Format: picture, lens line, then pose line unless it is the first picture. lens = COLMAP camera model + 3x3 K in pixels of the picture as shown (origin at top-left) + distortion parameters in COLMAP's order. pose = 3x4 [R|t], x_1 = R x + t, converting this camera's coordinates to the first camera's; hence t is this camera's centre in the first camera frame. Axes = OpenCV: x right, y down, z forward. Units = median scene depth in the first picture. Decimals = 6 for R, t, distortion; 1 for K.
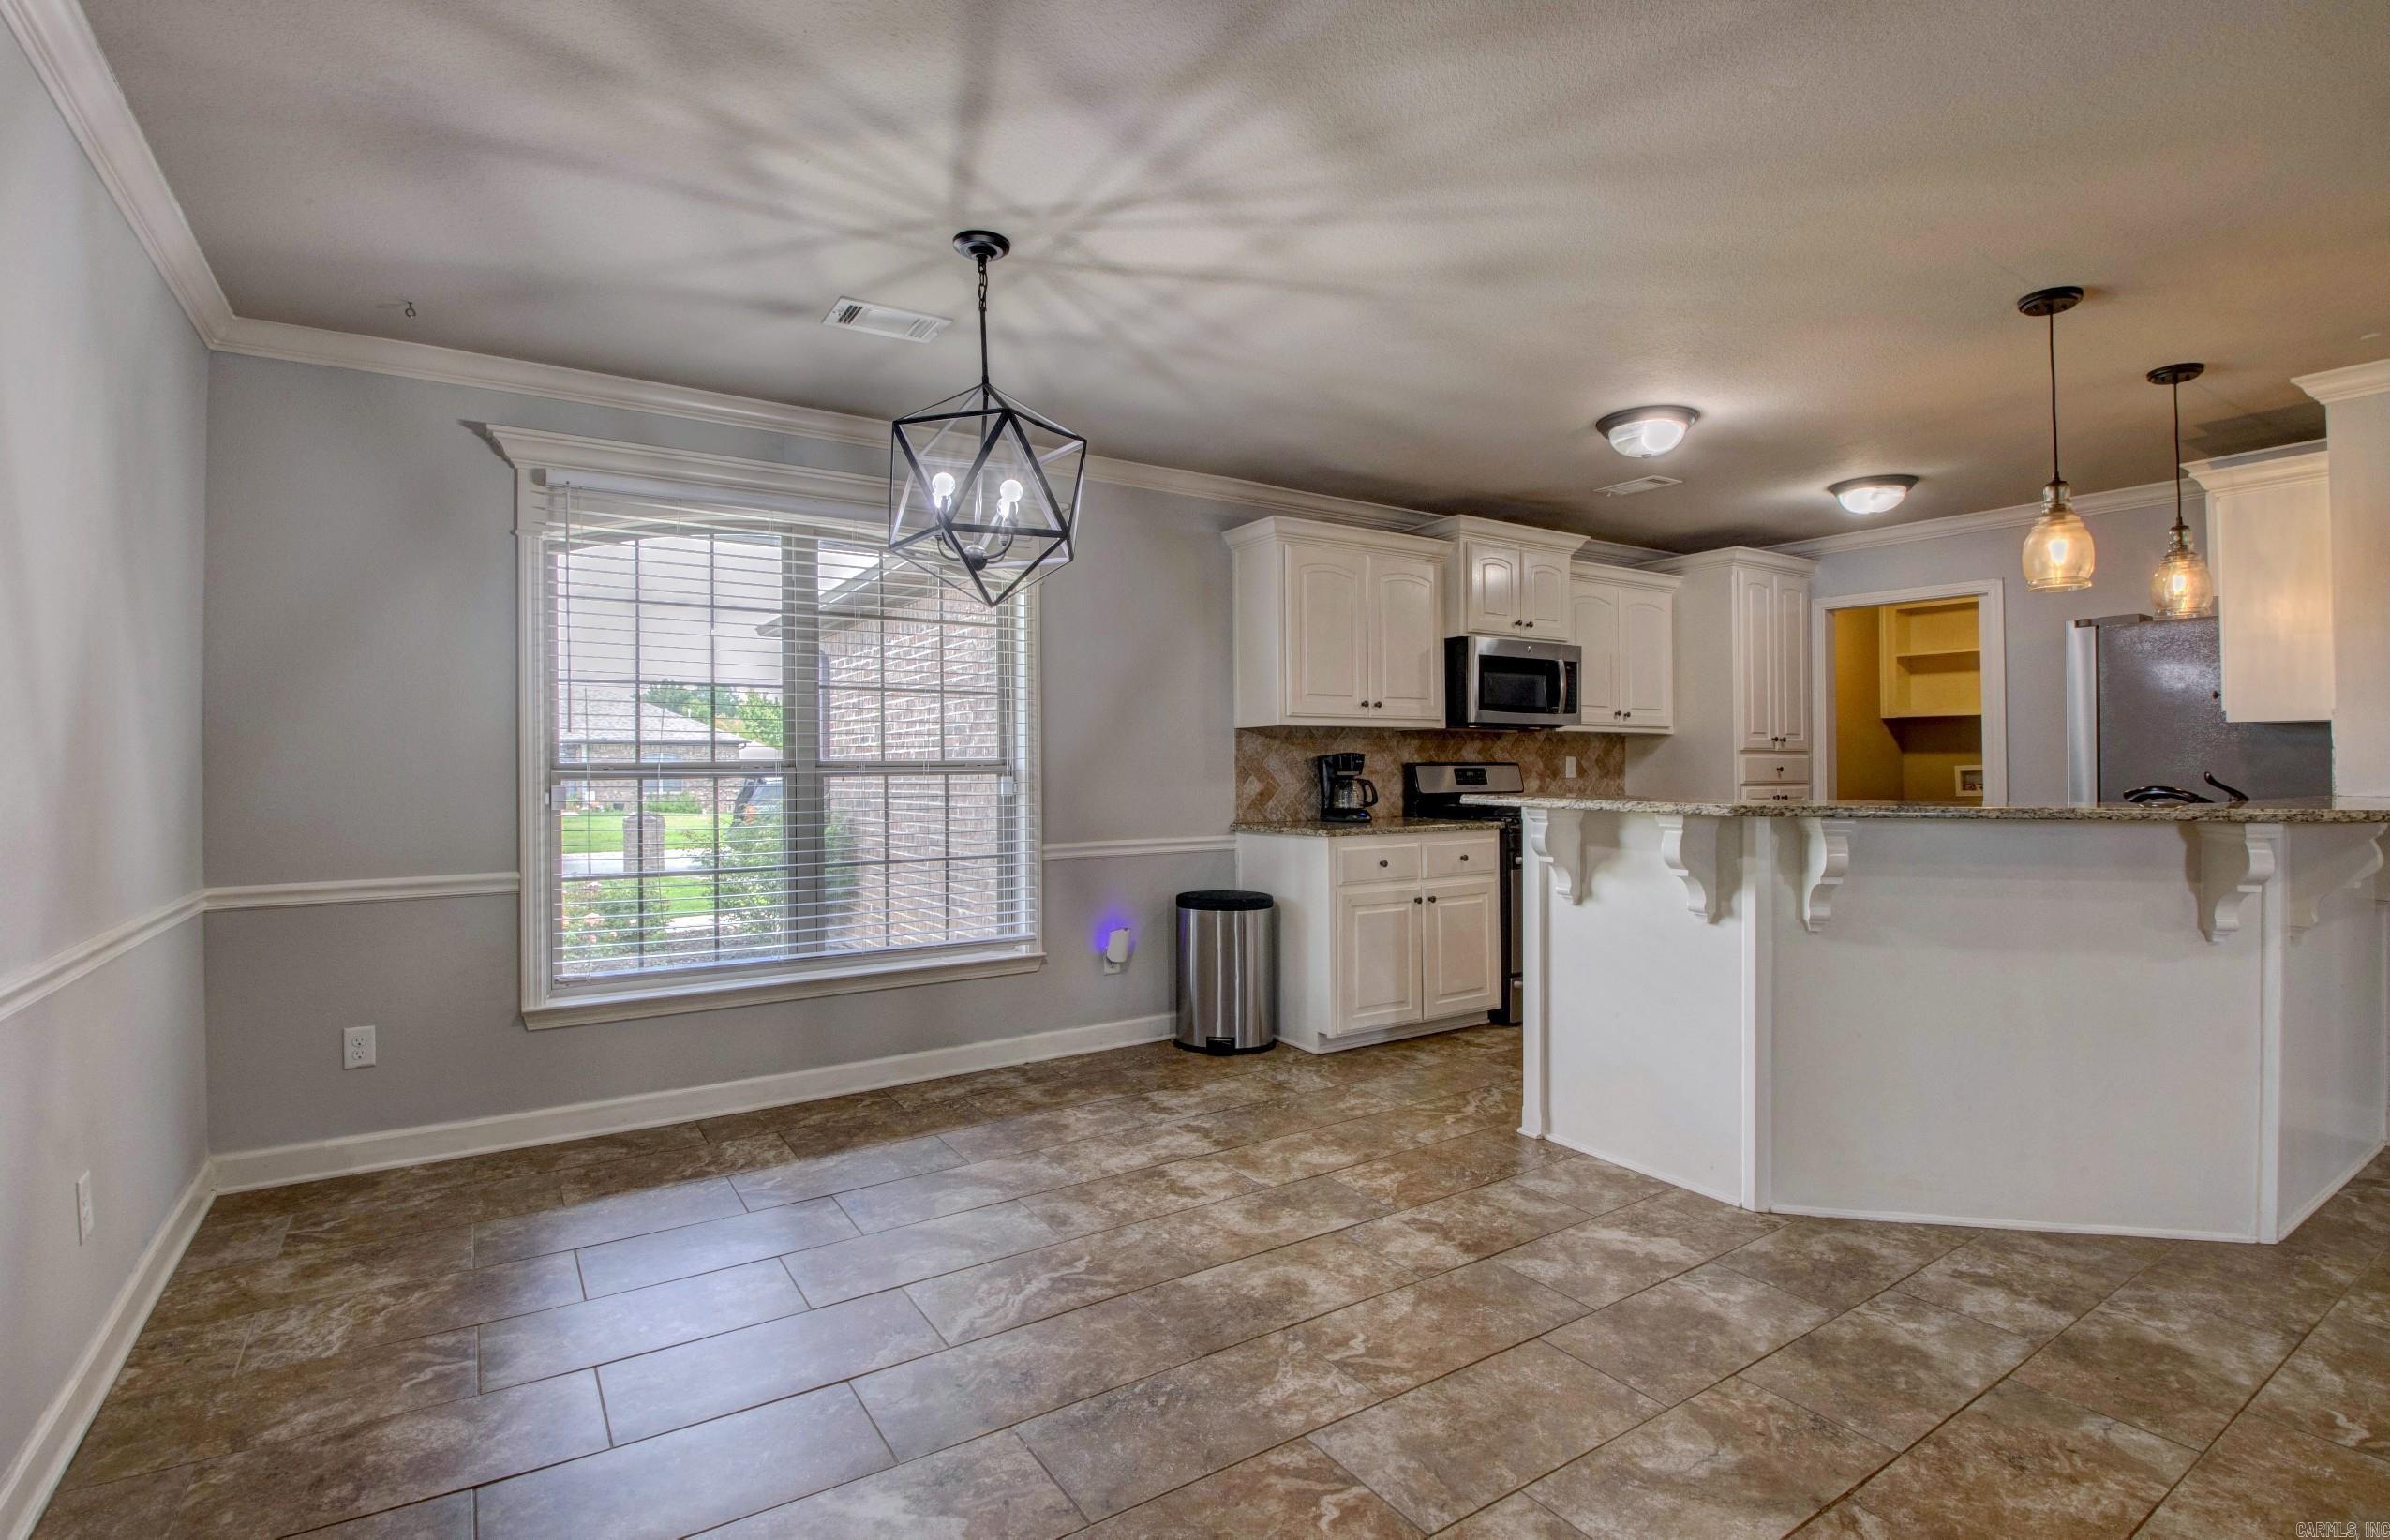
lens RADIAL K [[1099.1, 0, 1182.1], [0, 1099.1, 757.1], [0, 0, 1]] dist [-0.011277, -0.011498]
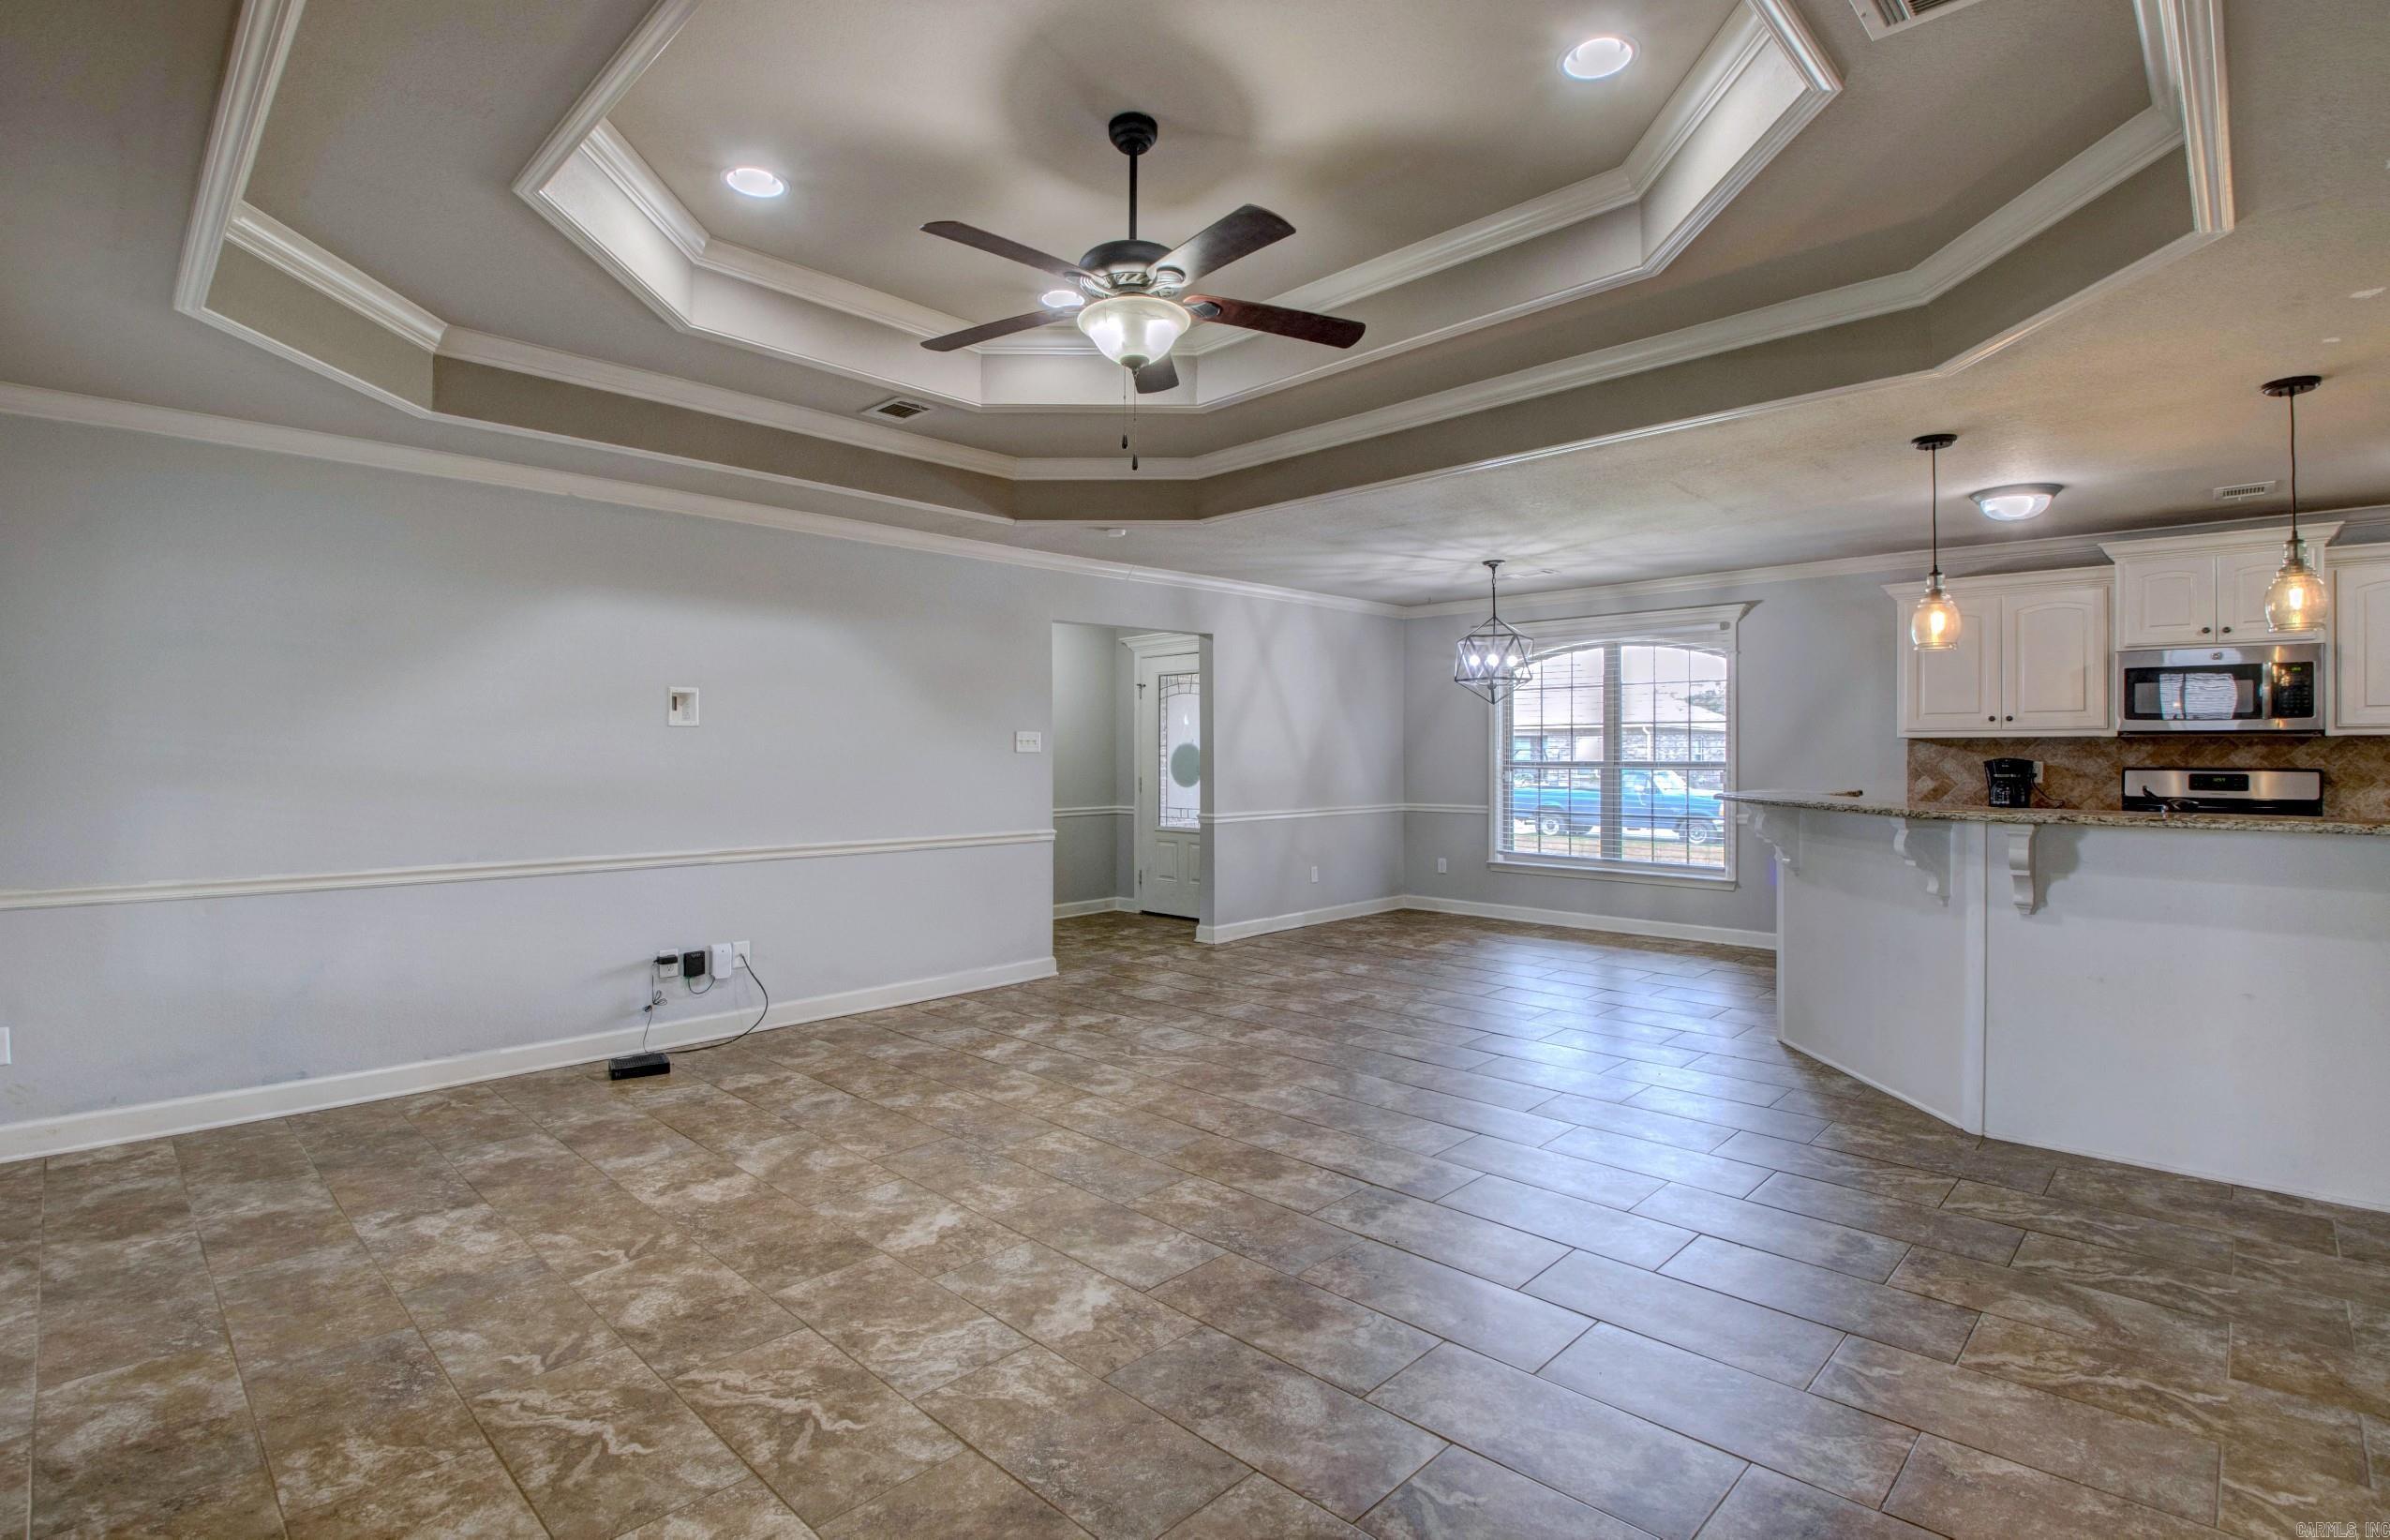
lens RADIAL K [[1102.4, 0, 1195.0], [0, 1102.4, 770.0], [0, 0, 1]] dist [0.078283, -0.058355]
pose [[0.228224, 0.017969, -0.973443, 1.514387], [0.003342, 0.999809, 0.019239, -0.023732], [0.973603, -0.007644, 0.228120, -0.193354]]
